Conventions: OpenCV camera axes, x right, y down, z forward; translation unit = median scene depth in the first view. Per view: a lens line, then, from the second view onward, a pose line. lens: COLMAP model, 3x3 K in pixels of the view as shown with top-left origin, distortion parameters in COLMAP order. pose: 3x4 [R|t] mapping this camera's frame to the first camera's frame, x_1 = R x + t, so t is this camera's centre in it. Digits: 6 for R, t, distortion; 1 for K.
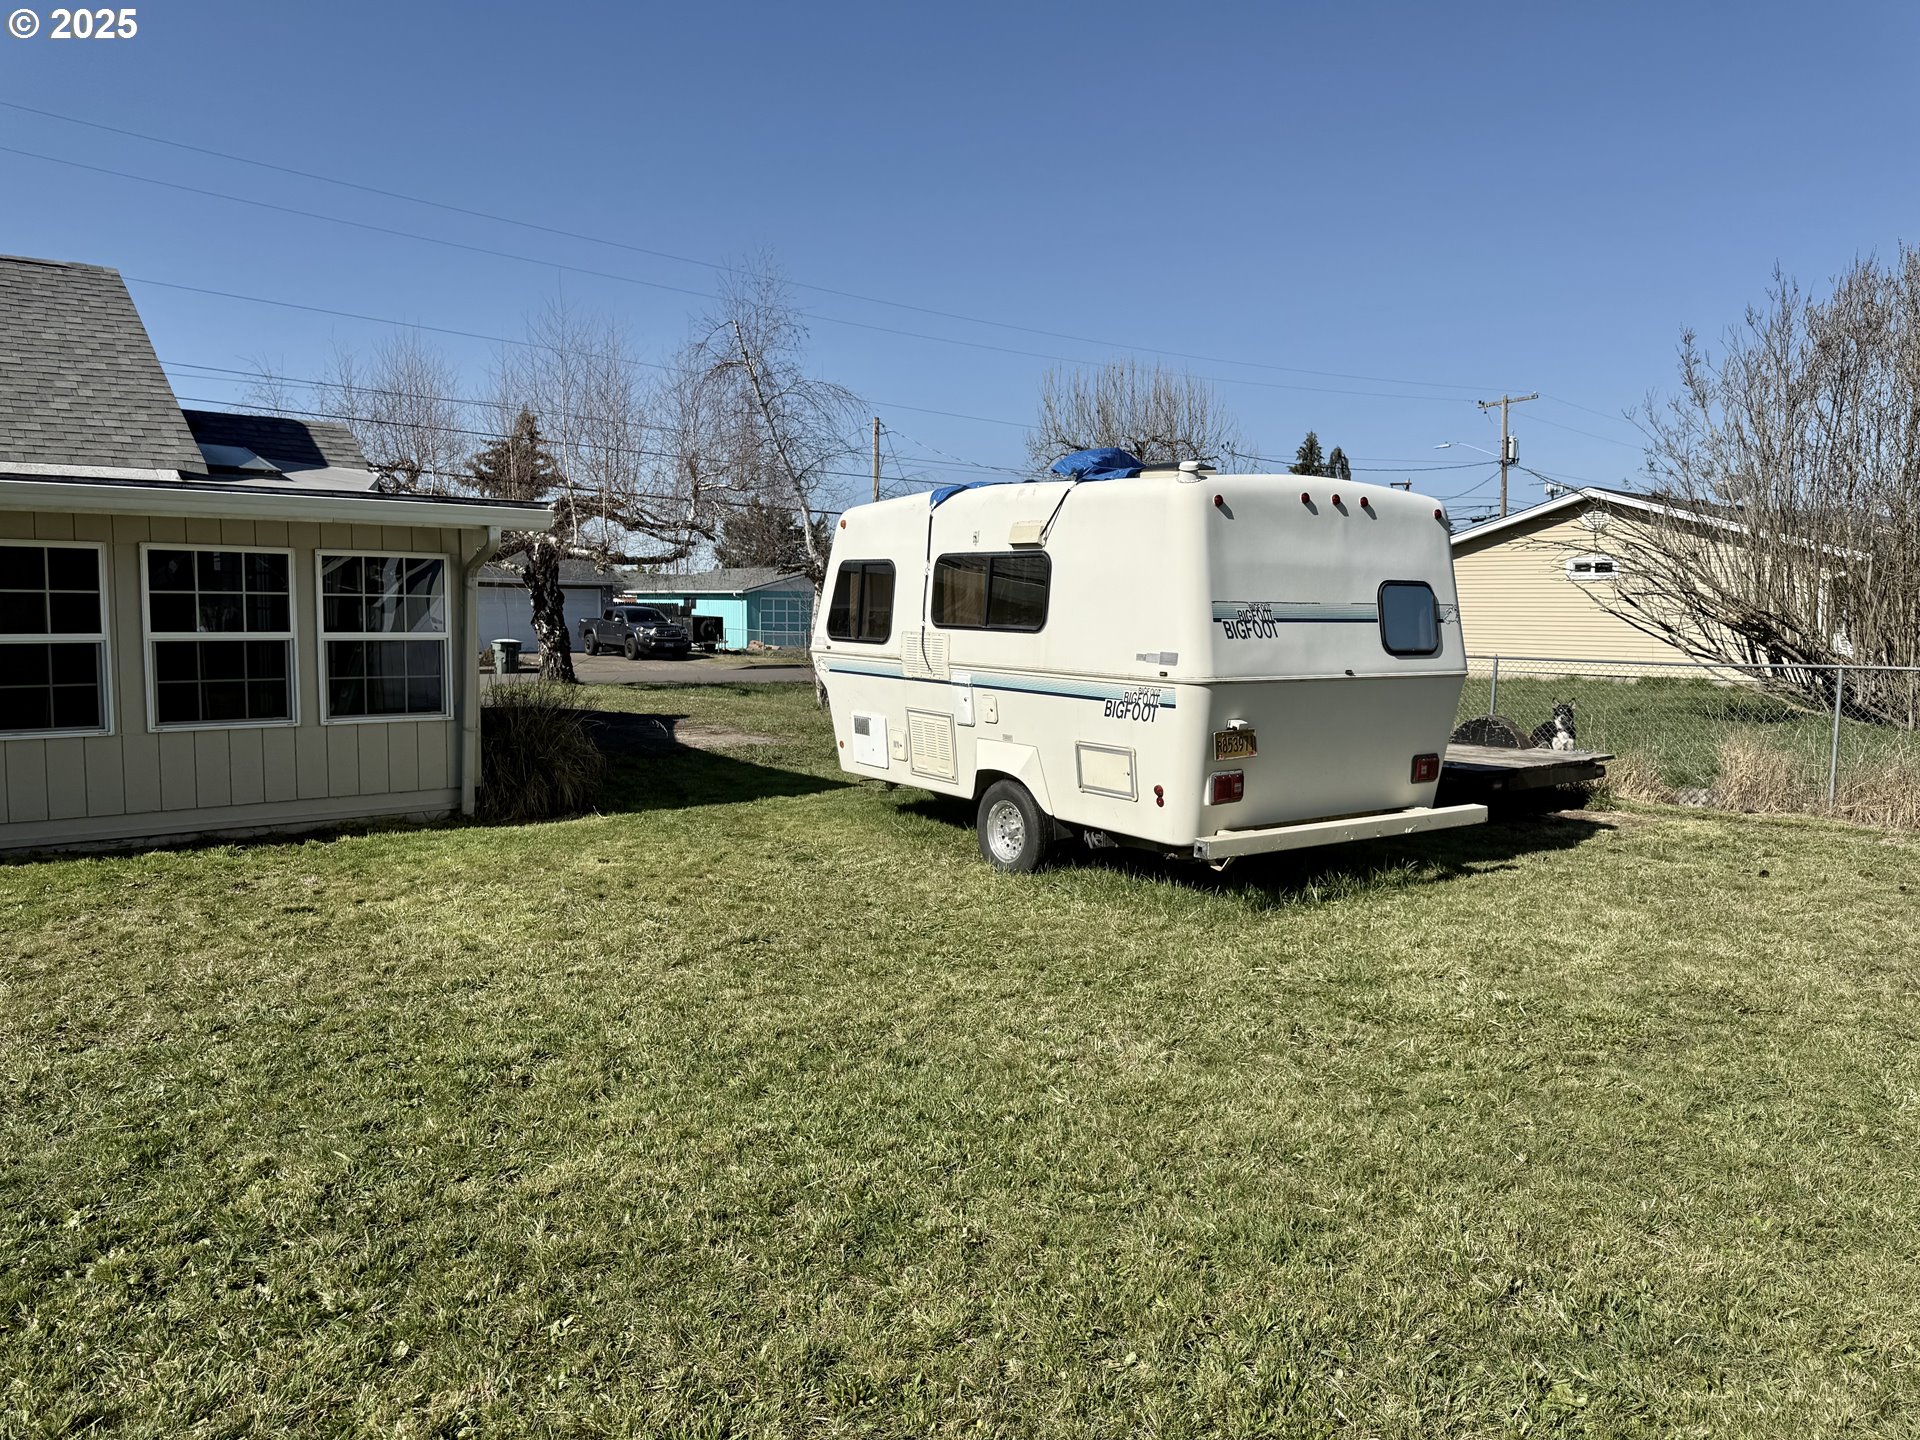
lens RADIAL K [[1343.7, 0, 960.0], [0, 1343.7, 720.0], [0, 0, 1]] dist [0.003314, -0.000465]
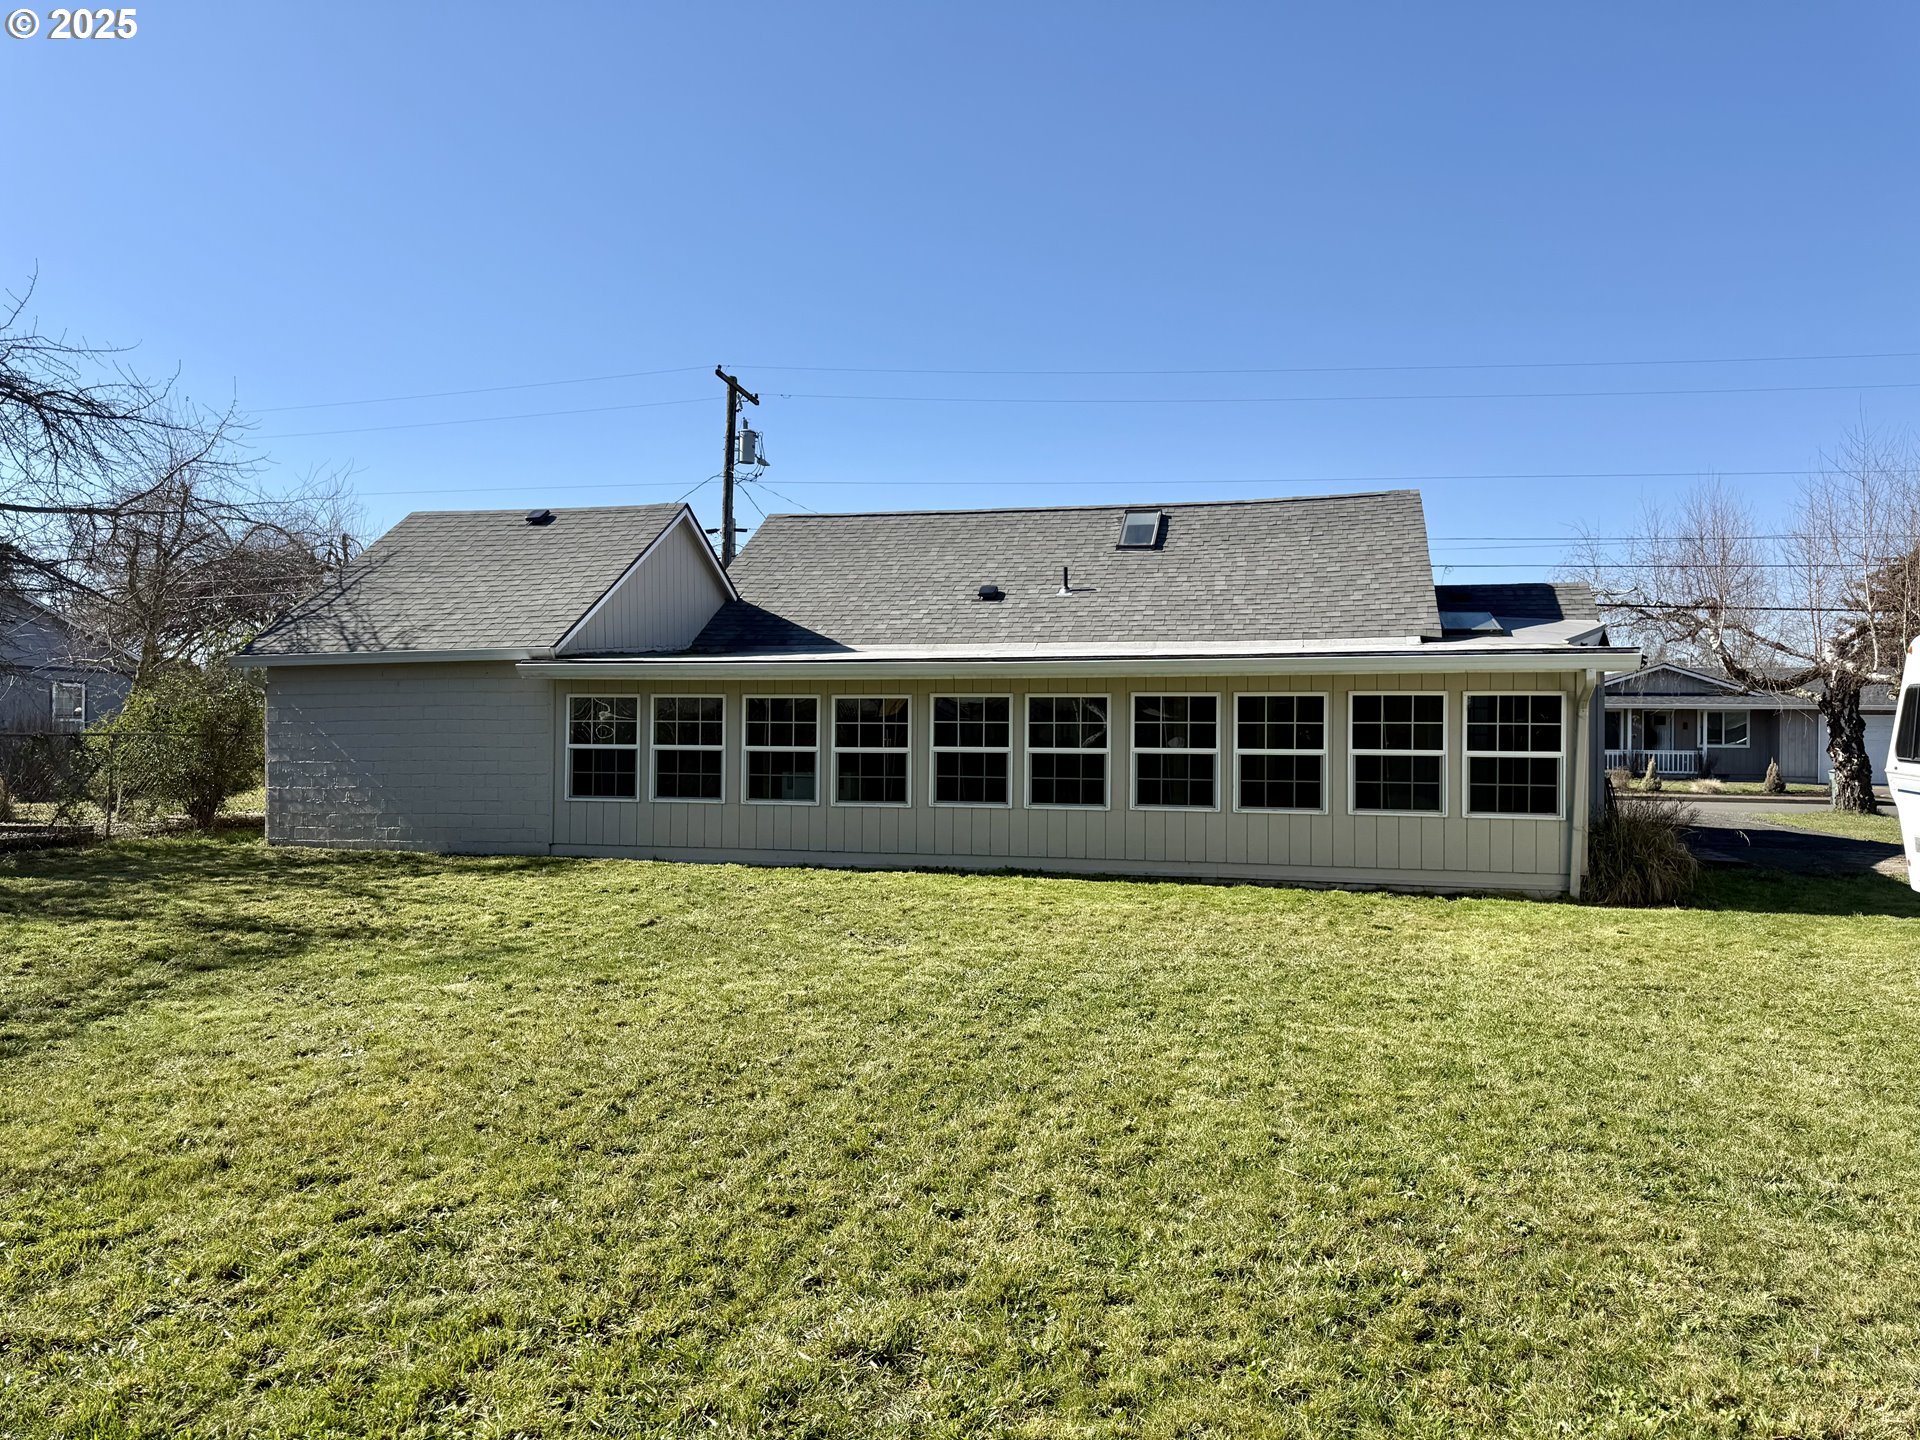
lens RADIAL K [[1321.8, 0, 955.2], [0, 1321.8, 715.6], [0, 0, 1]] dist [0.099479, -0.107639]
pose [[0.550901, -0.014078, -0.834452, 0.148881], [-0.069053, 0.995660, -0.062387, 0.008177], [0.831709, 0.091990, 0.547538, -0.075990]]
